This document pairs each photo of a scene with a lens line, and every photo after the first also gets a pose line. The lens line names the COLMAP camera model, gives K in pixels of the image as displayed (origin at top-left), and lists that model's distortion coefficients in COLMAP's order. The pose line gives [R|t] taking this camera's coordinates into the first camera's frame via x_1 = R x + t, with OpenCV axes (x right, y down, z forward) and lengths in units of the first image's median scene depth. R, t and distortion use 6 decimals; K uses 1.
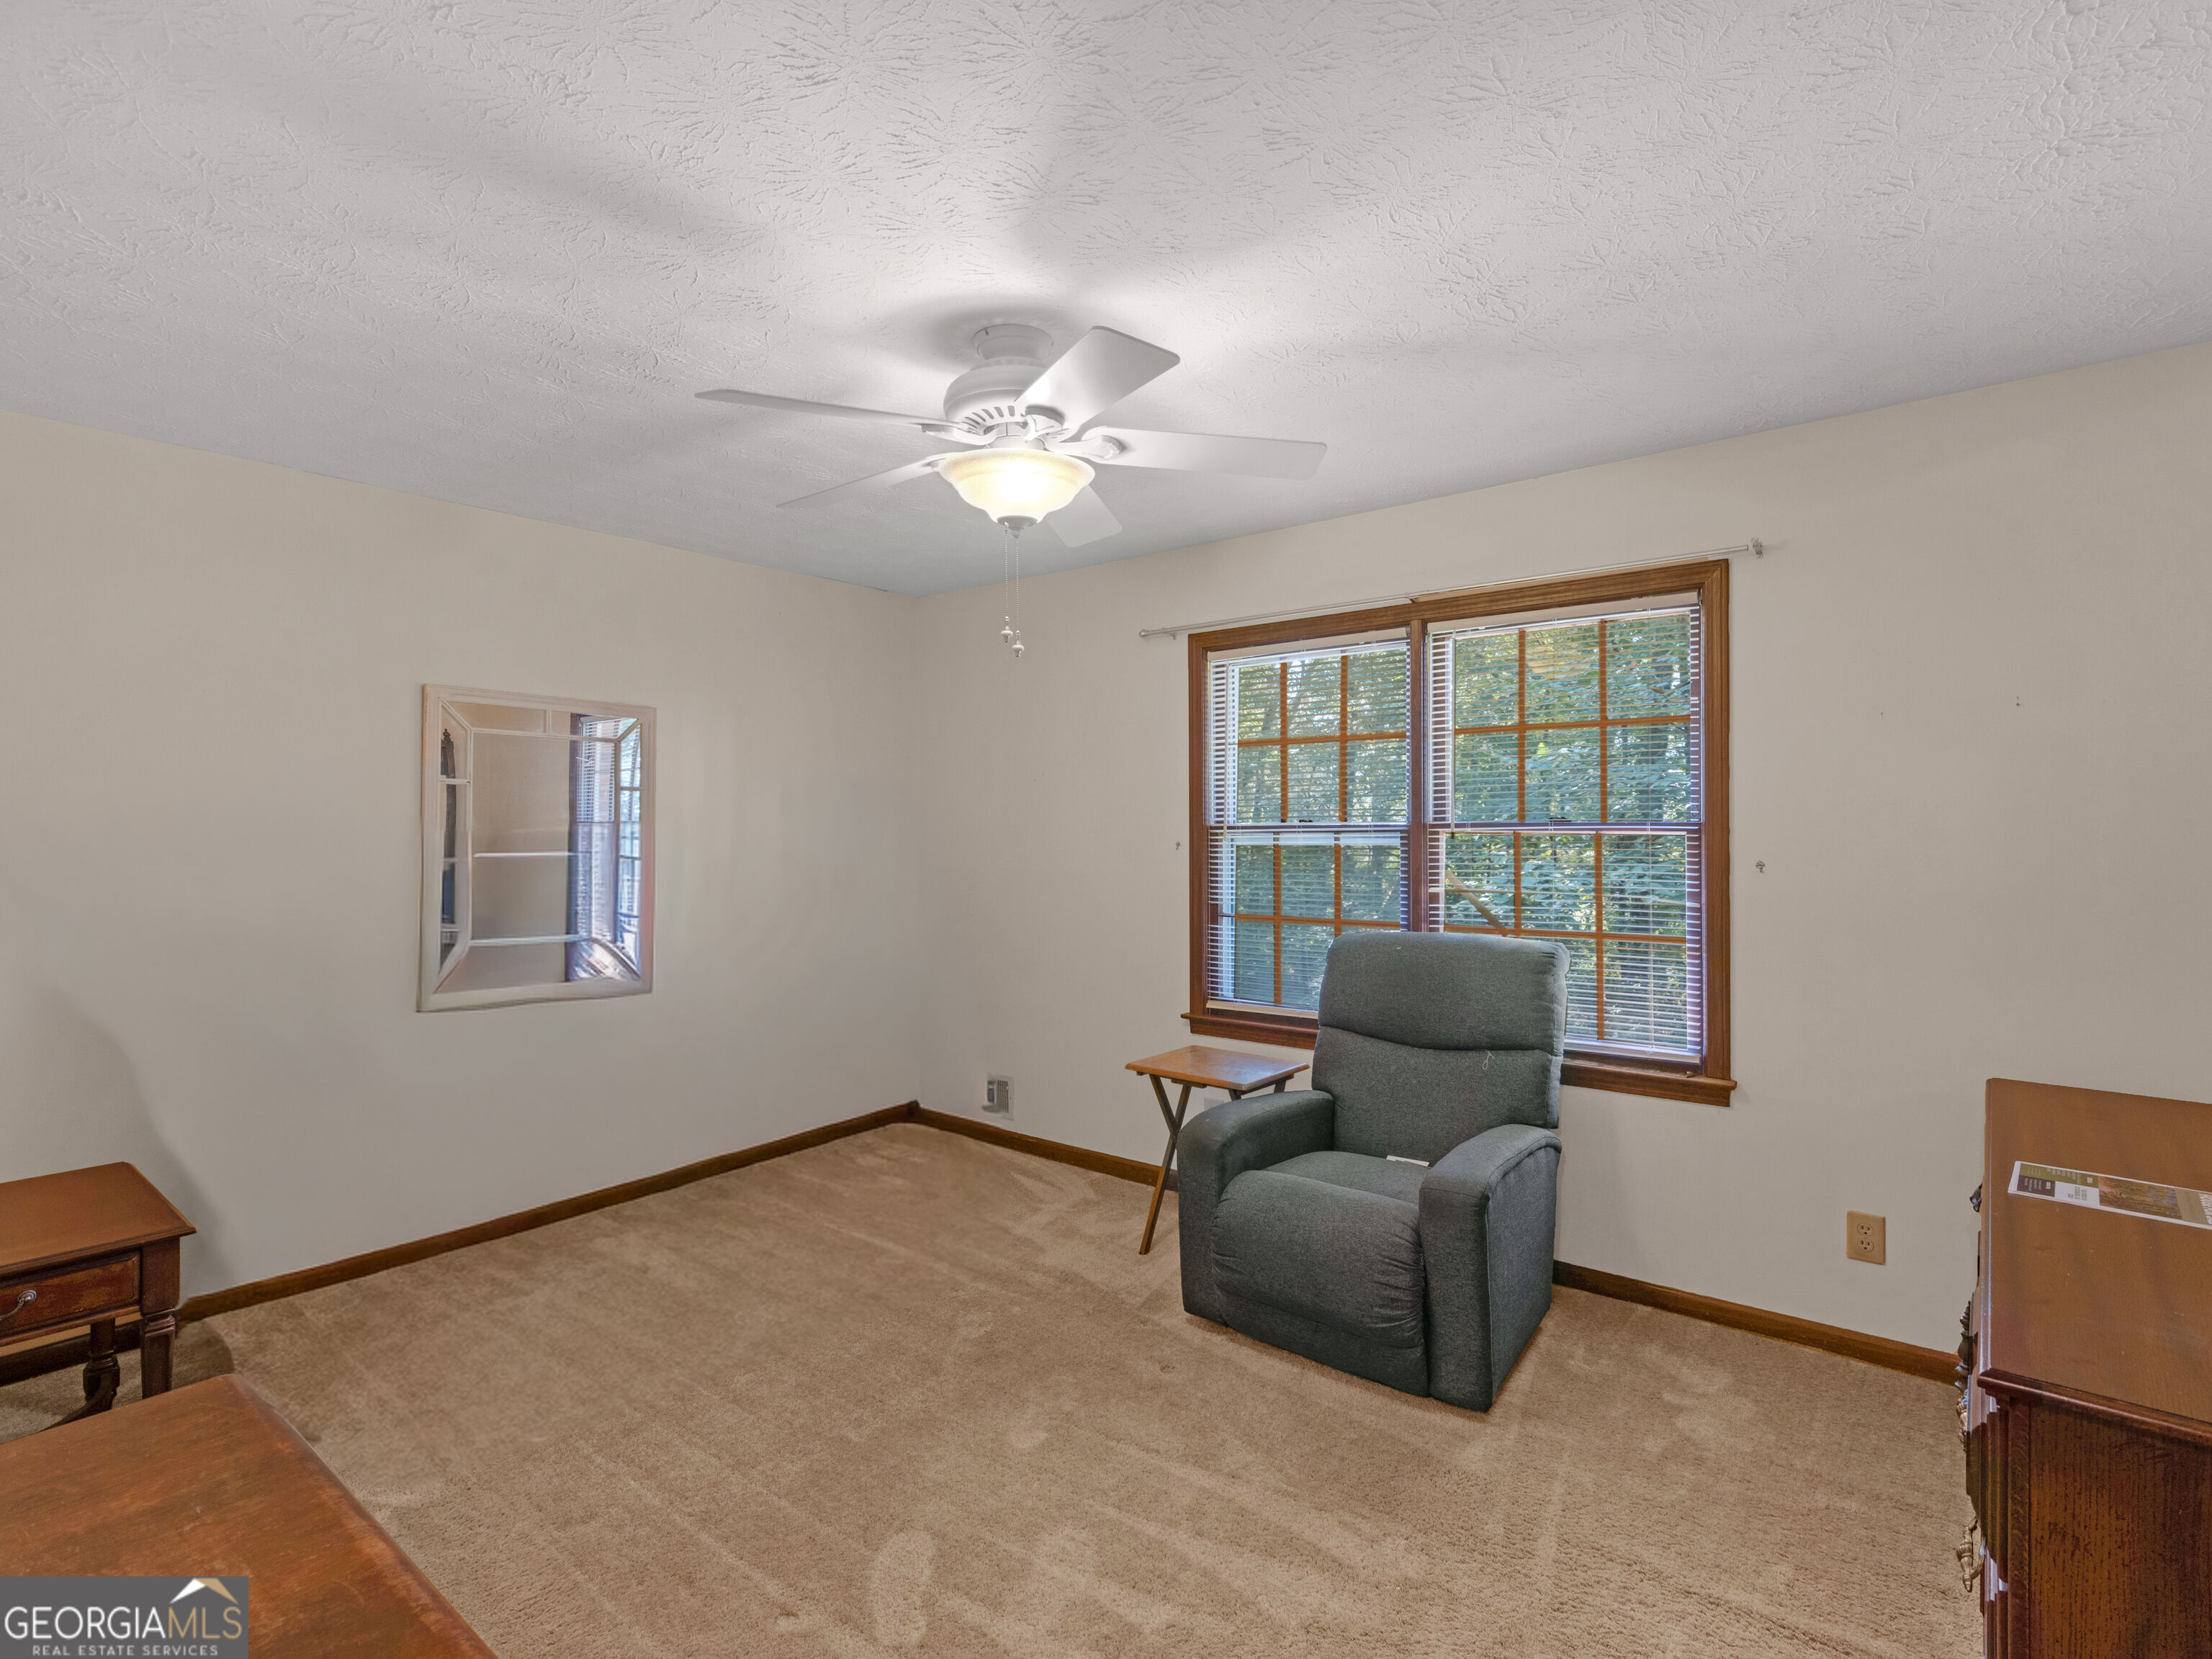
lens RADIAL K [[1044.2, 0, 1106.0], [0, 1044.2, 829.5], [0, 0, 1]] dist [0.000090, -0.000178]
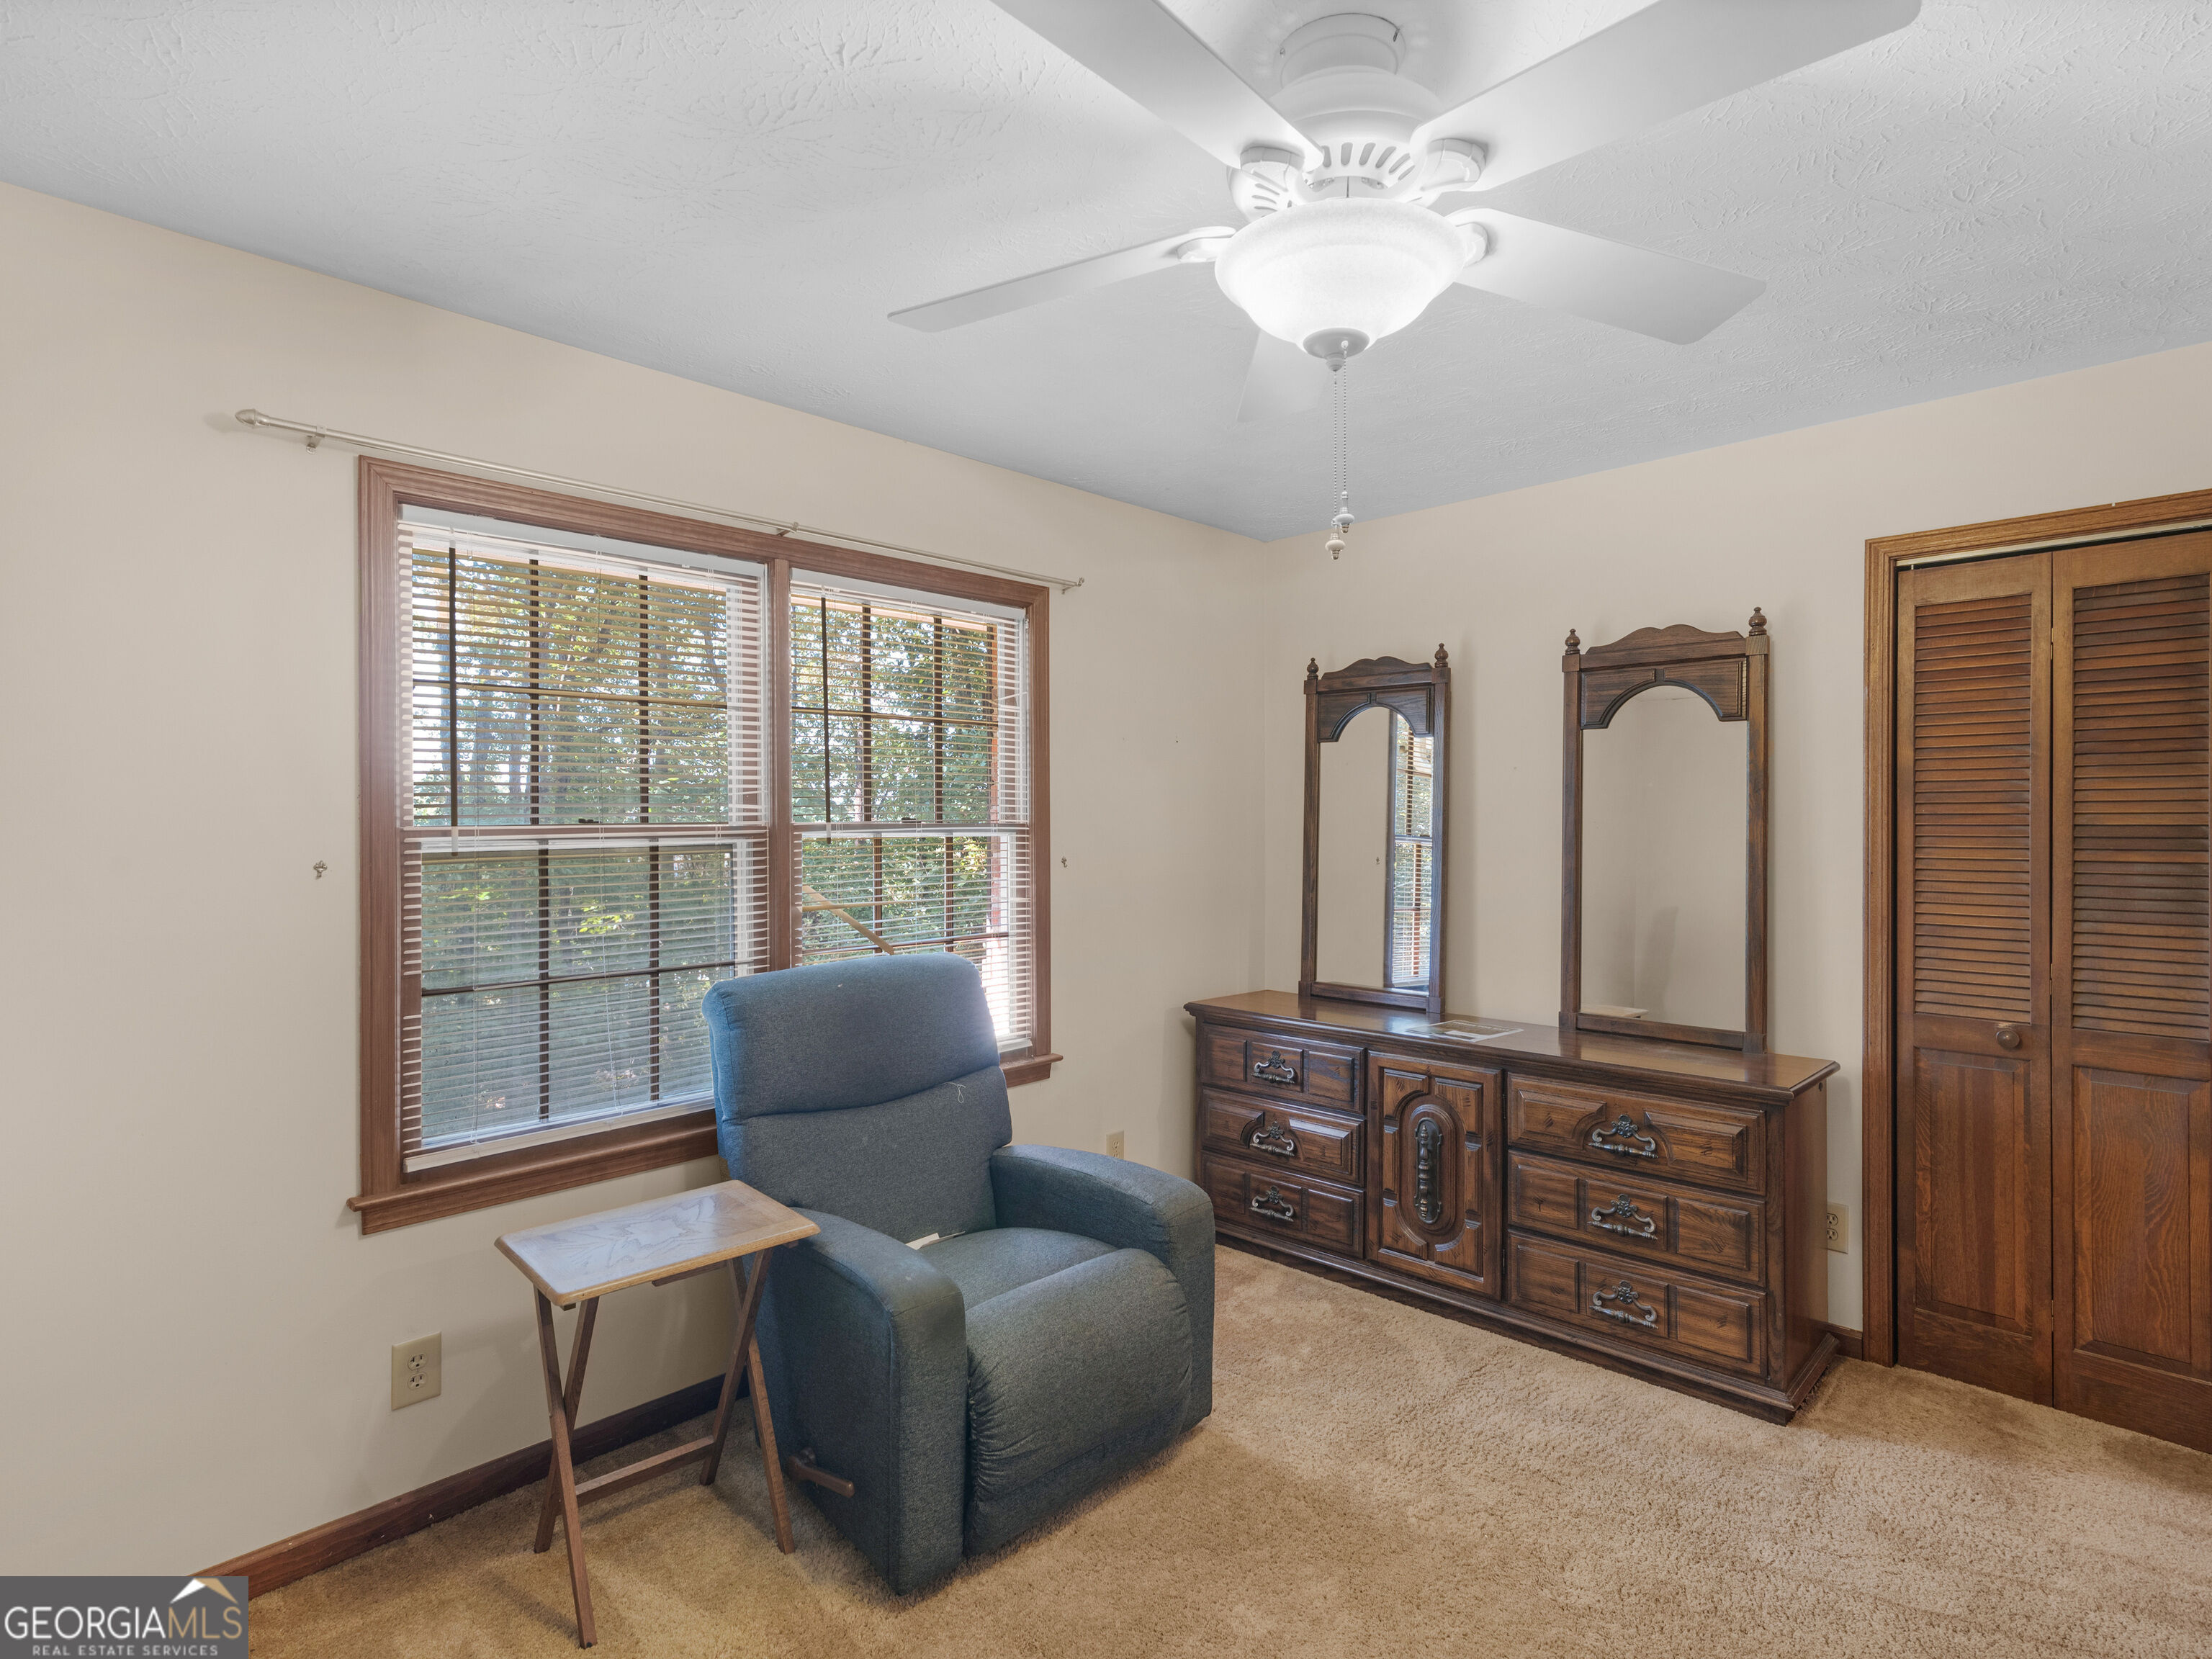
lens RADIAL K [[1113.9, 0, 1106.0], [0, 1113.9, 829.5], [0, 0, 1]] dist [0.000410, 0.000066]
pose [[0.132509, -0.007870, 0.991151, -0.536600], [0.003297, 0.999966, 0.007499, -0.009302], [-0.991176, 0.002274, 0.132531, 0.732843]]
